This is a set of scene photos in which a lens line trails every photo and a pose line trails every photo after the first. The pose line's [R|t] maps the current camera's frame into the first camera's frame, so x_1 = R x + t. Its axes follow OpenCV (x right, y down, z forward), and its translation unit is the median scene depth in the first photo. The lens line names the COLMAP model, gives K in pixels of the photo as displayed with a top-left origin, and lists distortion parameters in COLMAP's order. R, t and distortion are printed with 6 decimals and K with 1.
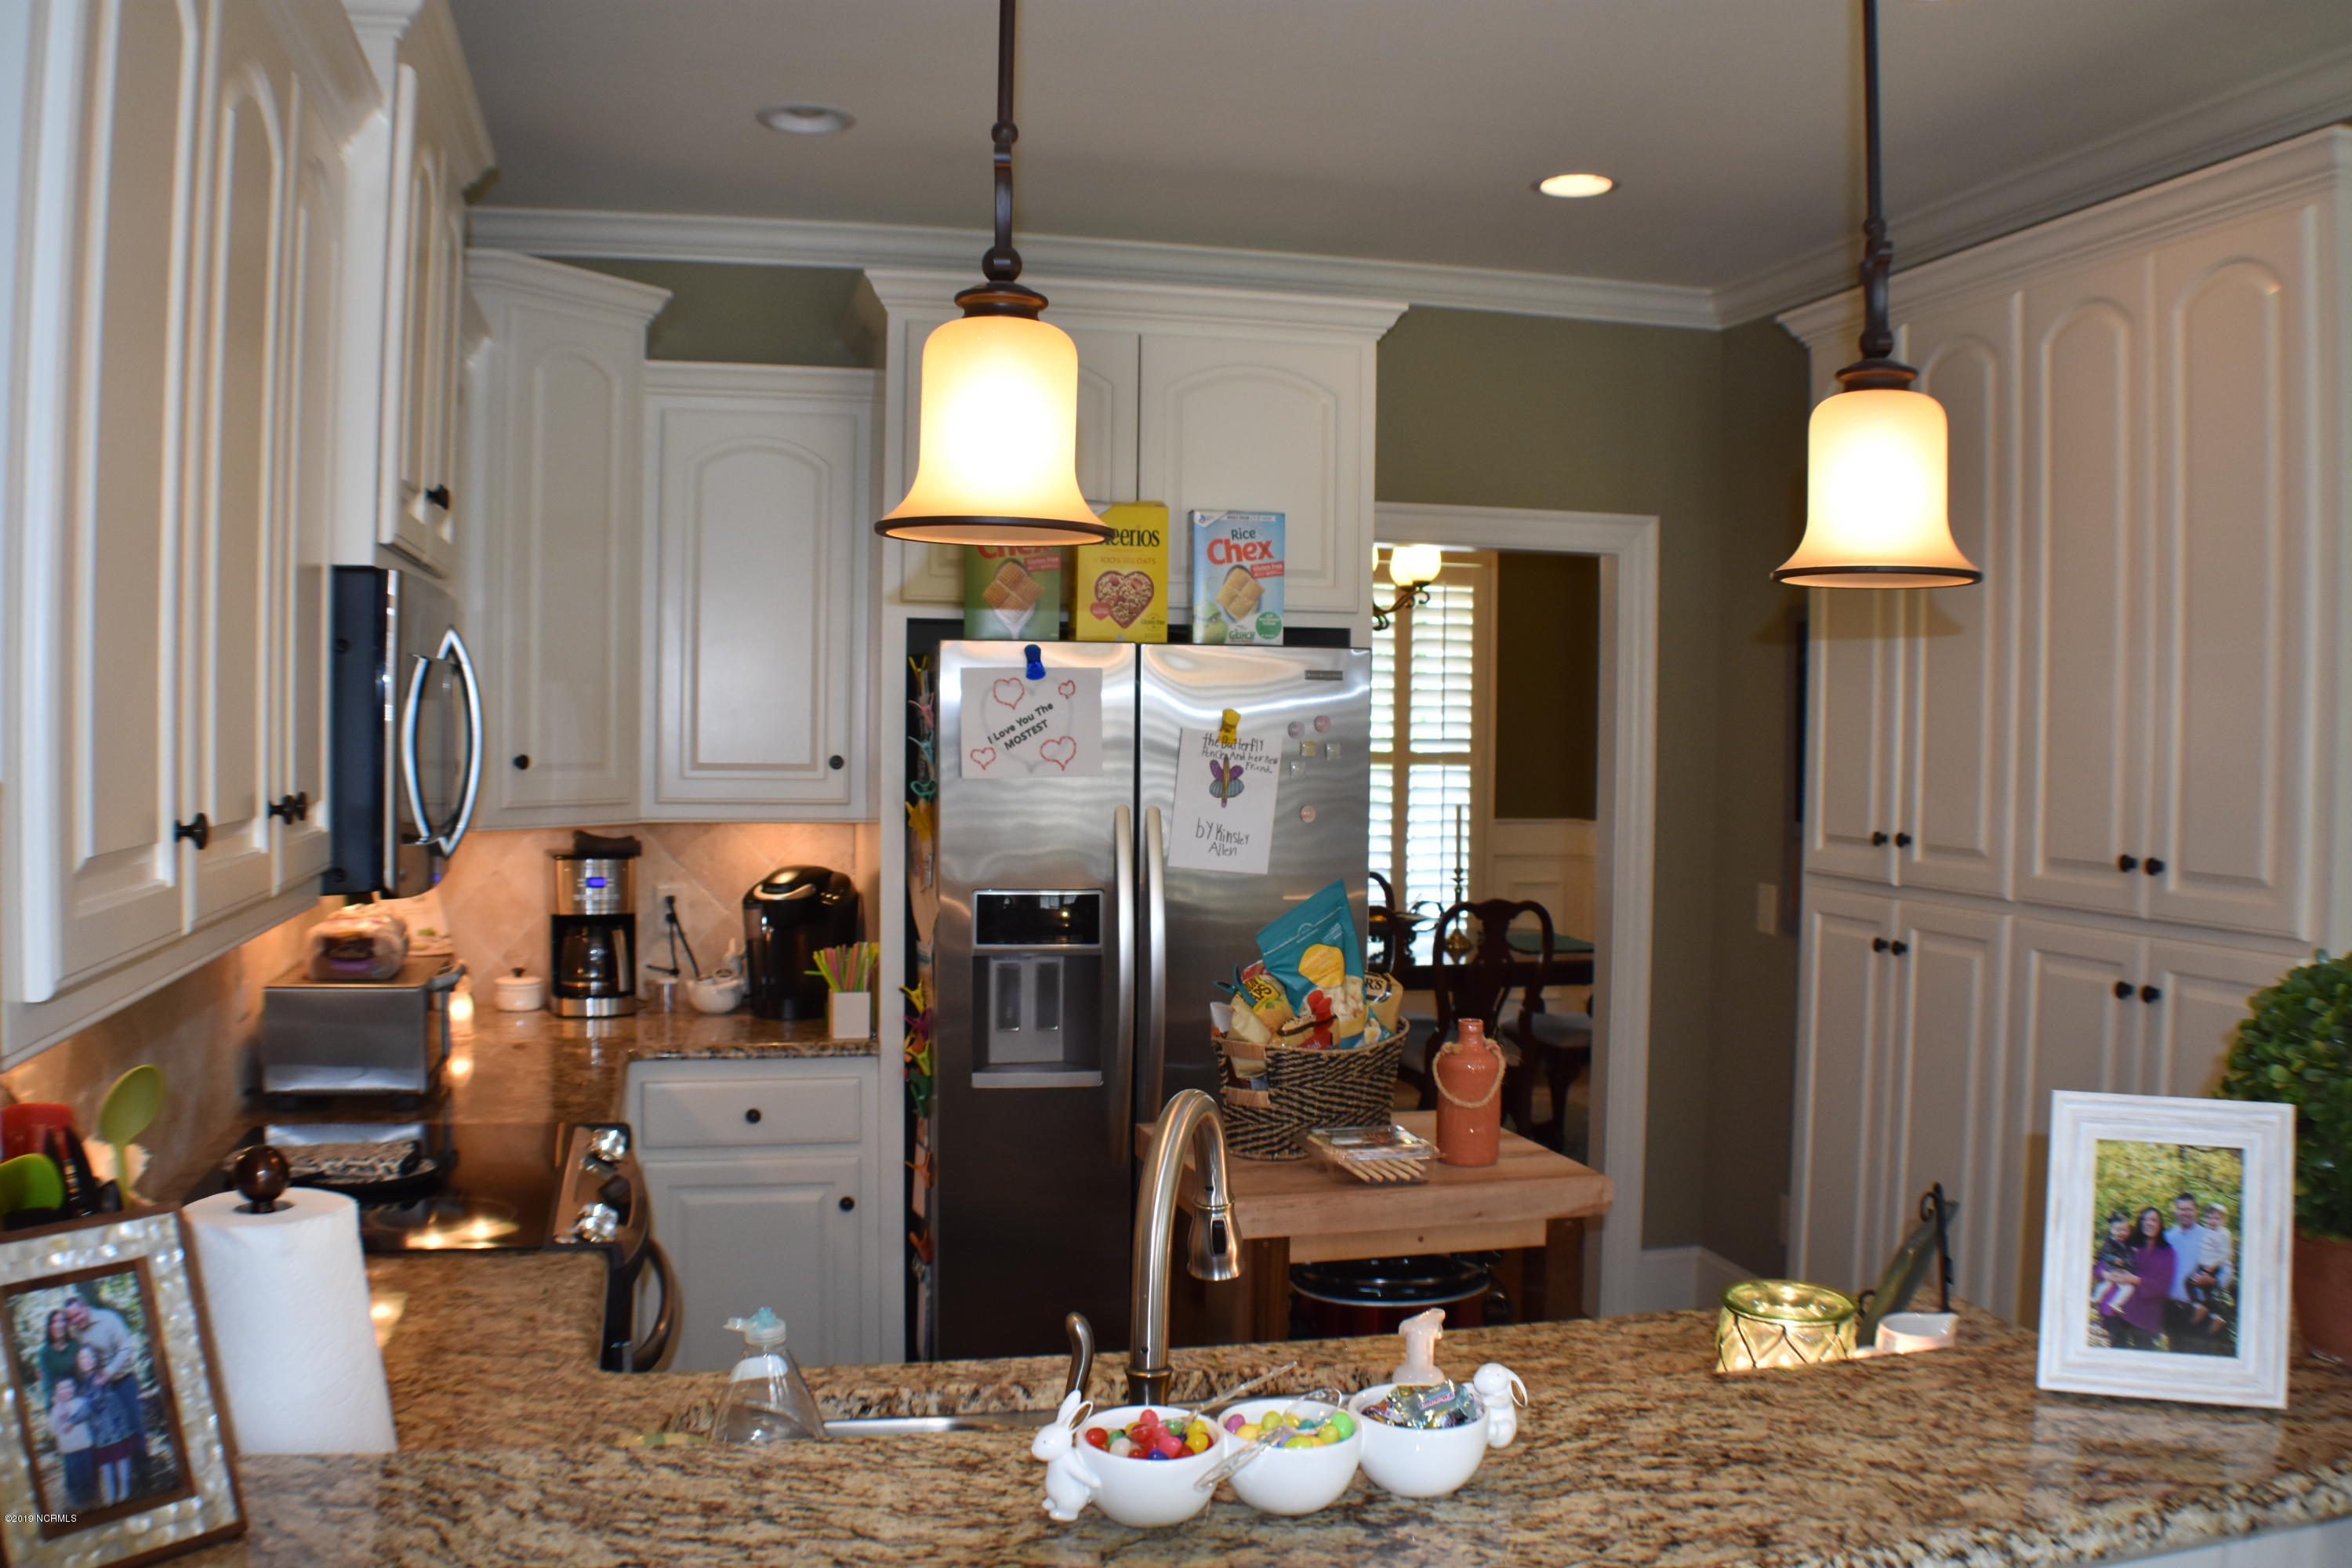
lens RADIAL K [[2009.0, 0, 1176.0], [0, 2009.0, 784.0], [0, 0, 1]] dist [-0.185004, 0.001524]
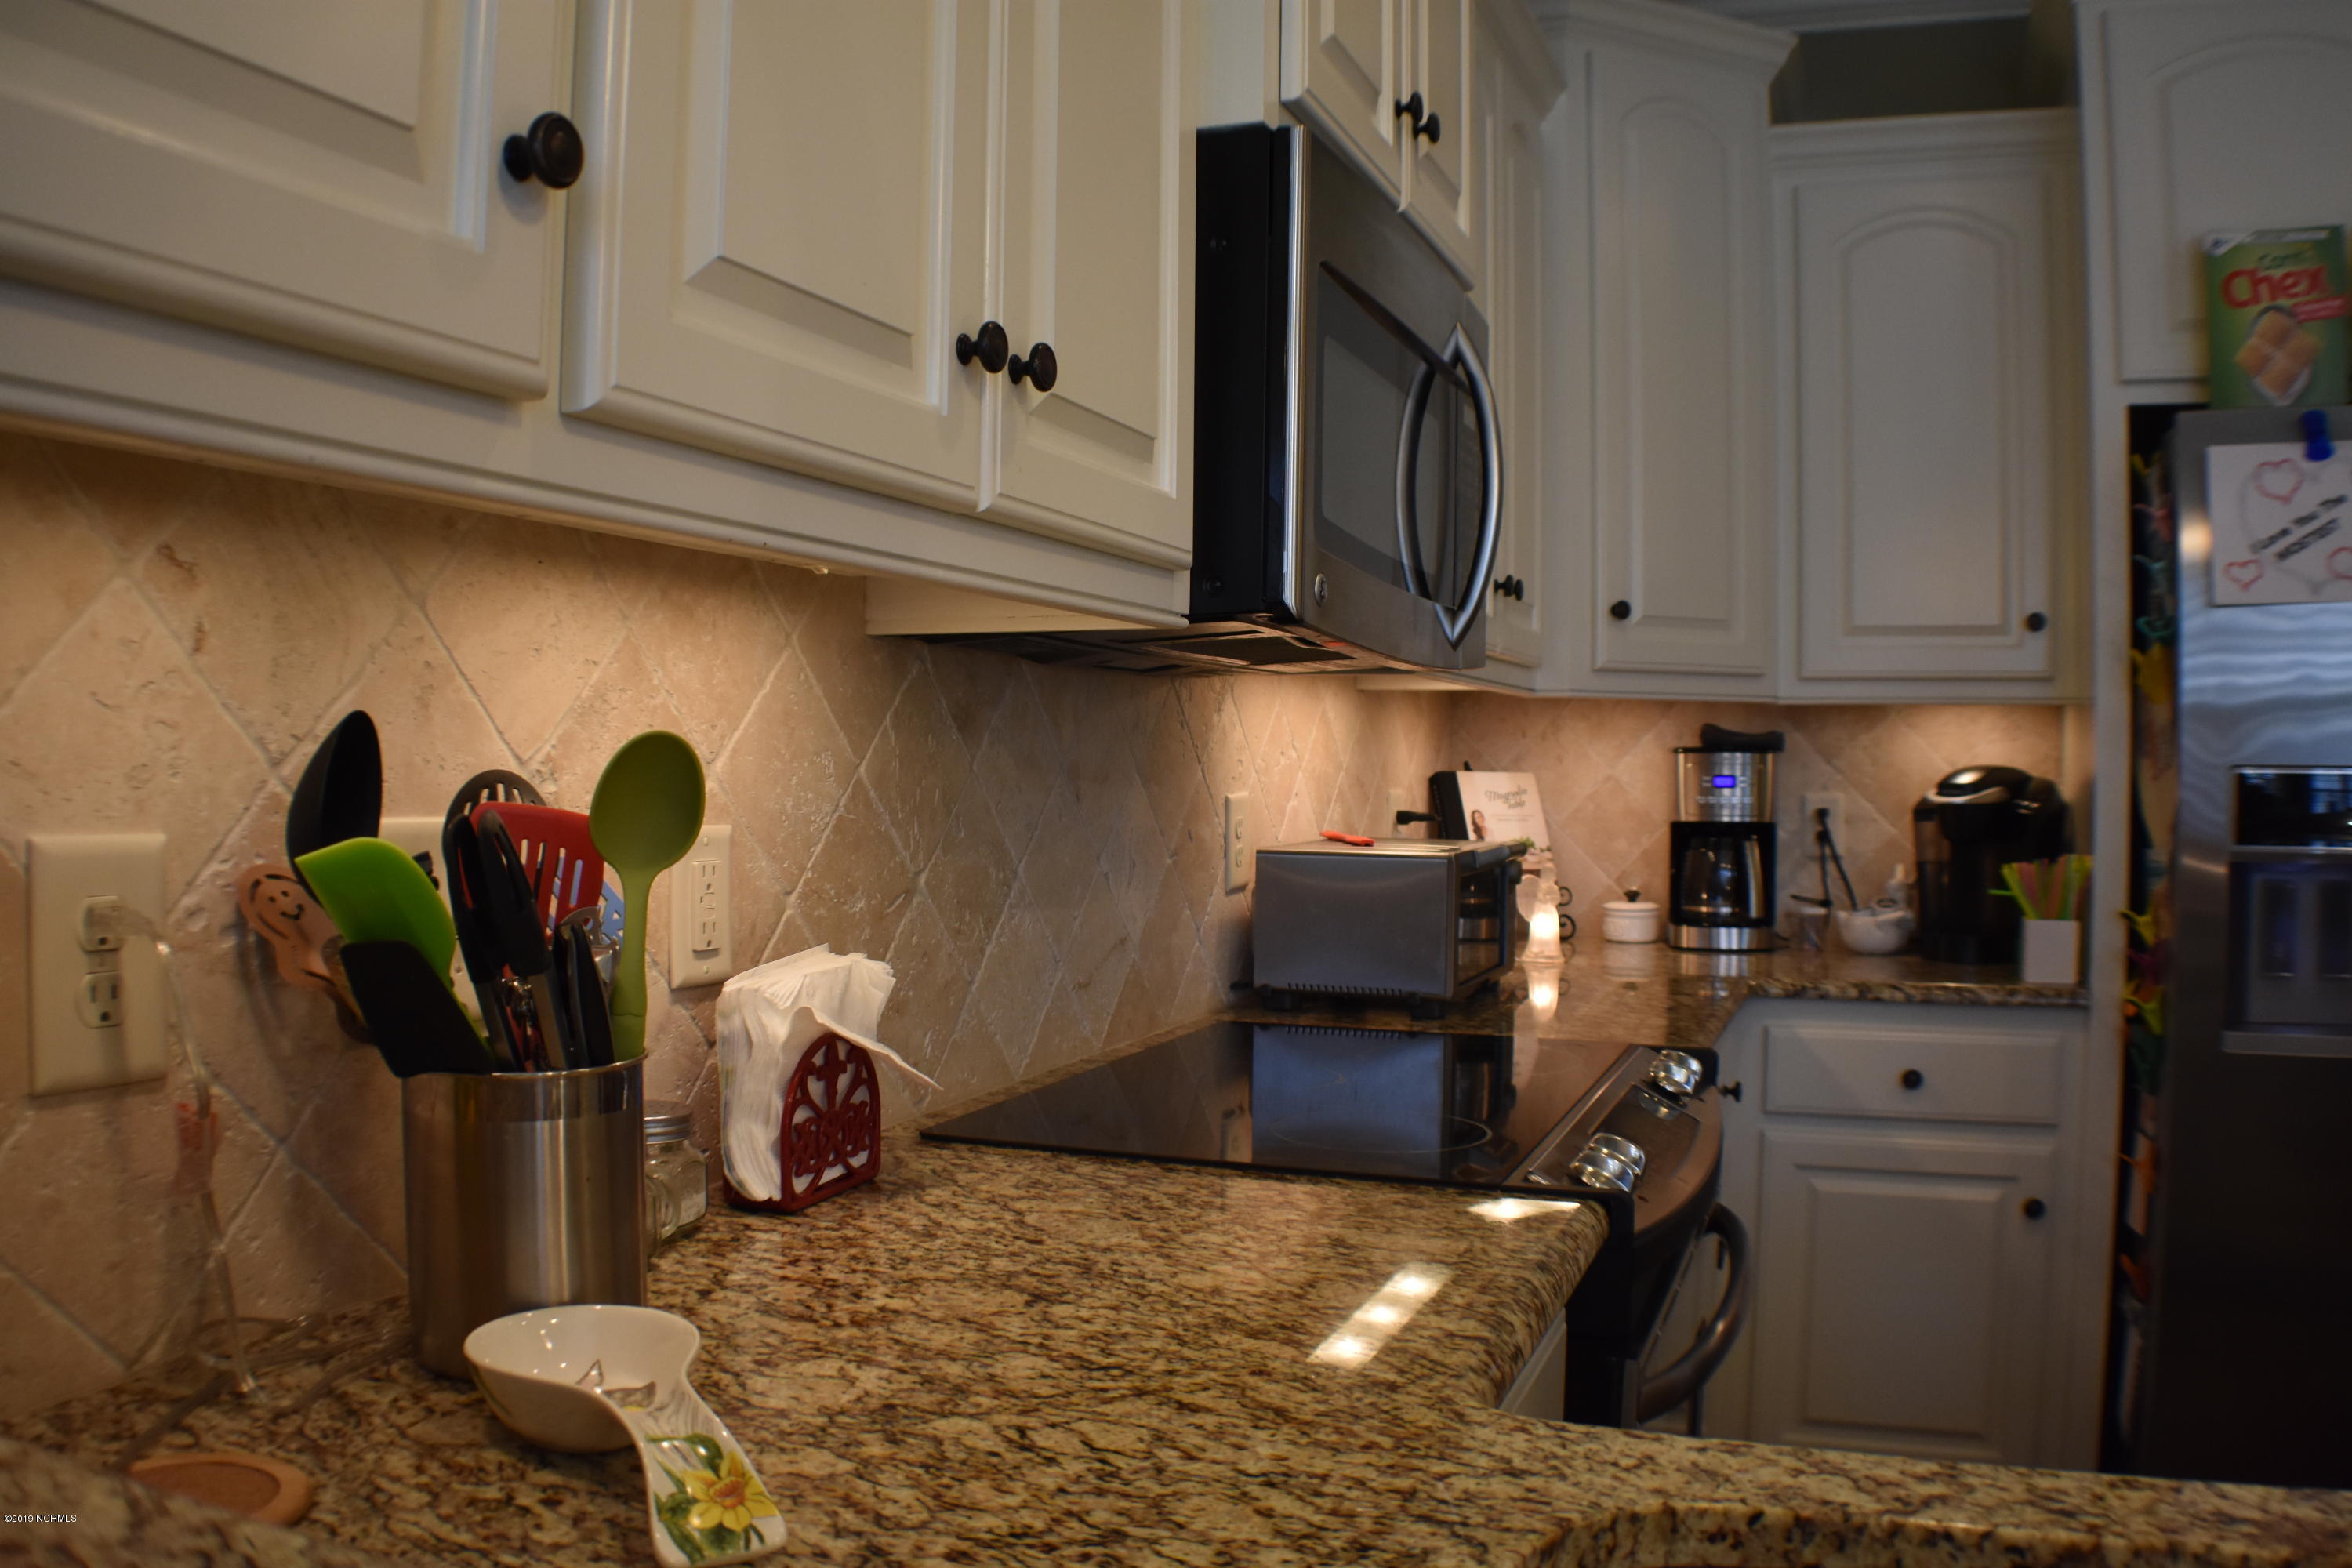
lens RADIAL K [[1862.3, 0, 1176.0], [0, 1862.3, 784.0], [0, 0, 1]] dist [-0.182910, 0.038155]
pose [[0.812132, 0.000735, -0.583473, -0.041353], [-0.017861, 0.999562, -0.023601, 0.073934], [0.583200, 0.029589, 0.811789, 0.272472]]
